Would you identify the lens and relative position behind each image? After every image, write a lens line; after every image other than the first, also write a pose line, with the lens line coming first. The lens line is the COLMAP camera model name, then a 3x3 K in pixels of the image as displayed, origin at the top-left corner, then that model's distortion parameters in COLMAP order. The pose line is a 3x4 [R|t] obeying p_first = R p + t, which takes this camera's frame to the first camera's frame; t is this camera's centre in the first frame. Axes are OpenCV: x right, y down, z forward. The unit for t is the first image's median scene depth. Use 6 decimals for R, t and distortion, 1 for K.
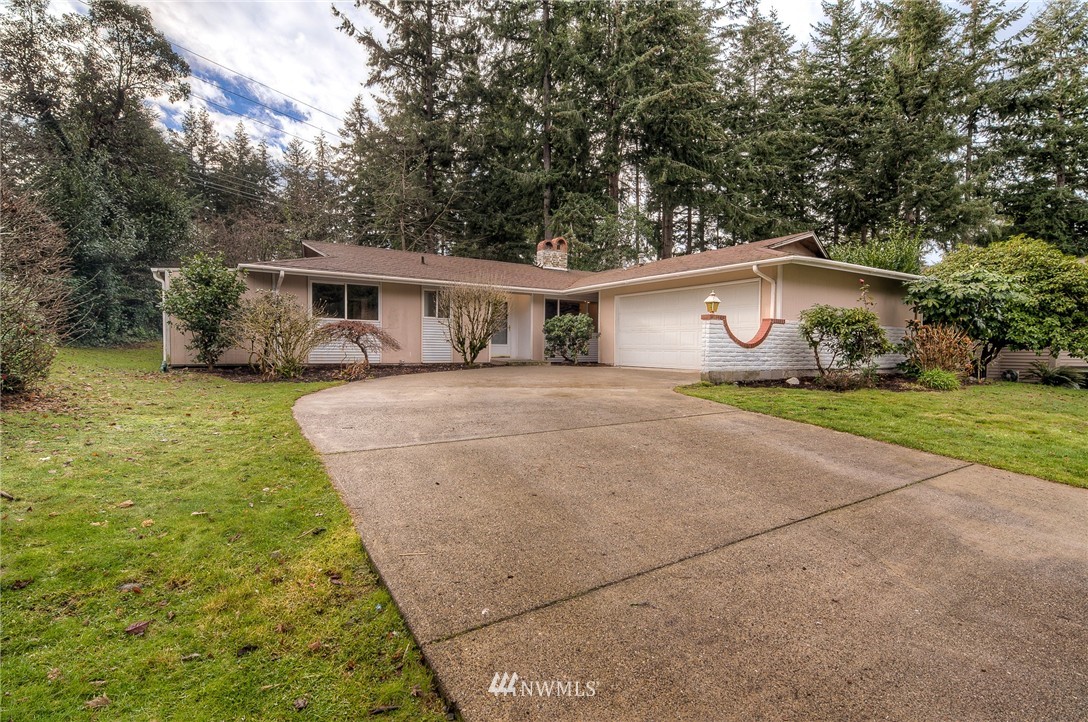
lens RADIAL K [[516.9, 0, 544.0], [0, 516.9, 361.0], [0, 0, 1]] dist [0.002141, -0.000222]
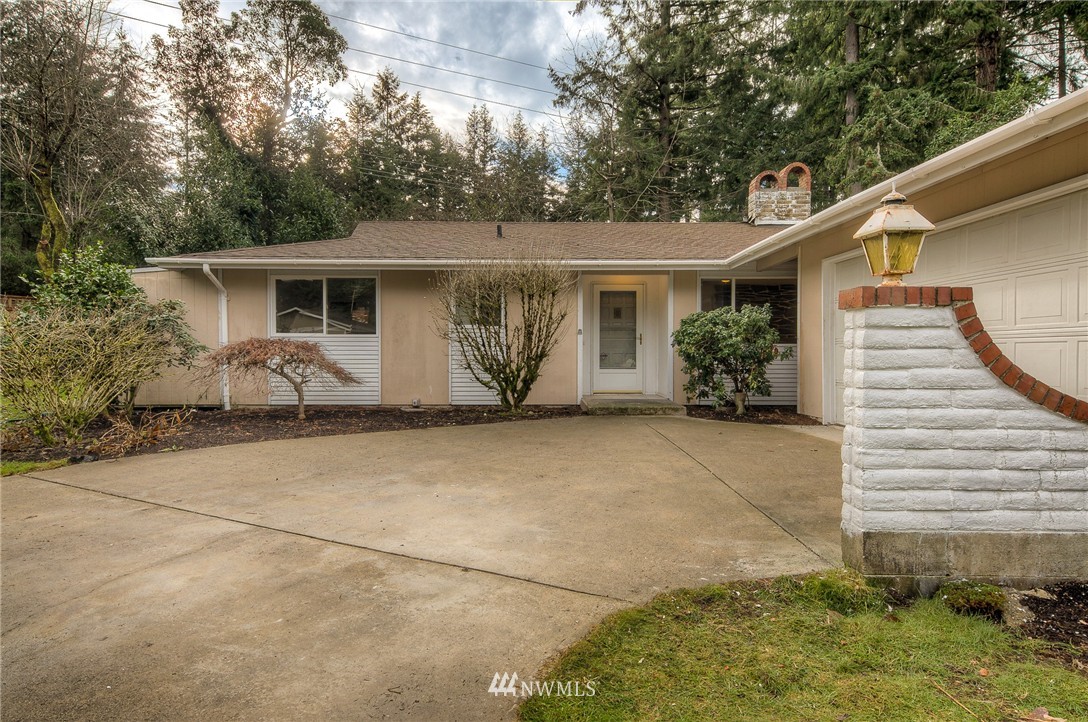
lens RADIAL K [[631.1, 0, 544.0], [0, 631.1, 361.0], [0, 0, 1]] dist [0.037216, 0.000381]
pose [[0.846242, -0.004265, -0.532781, 0.204738], [-0.005543, 0.999843, -0.016807, -0.029597], [0.532769, 0.017175, 0.846086, 0.398099]]
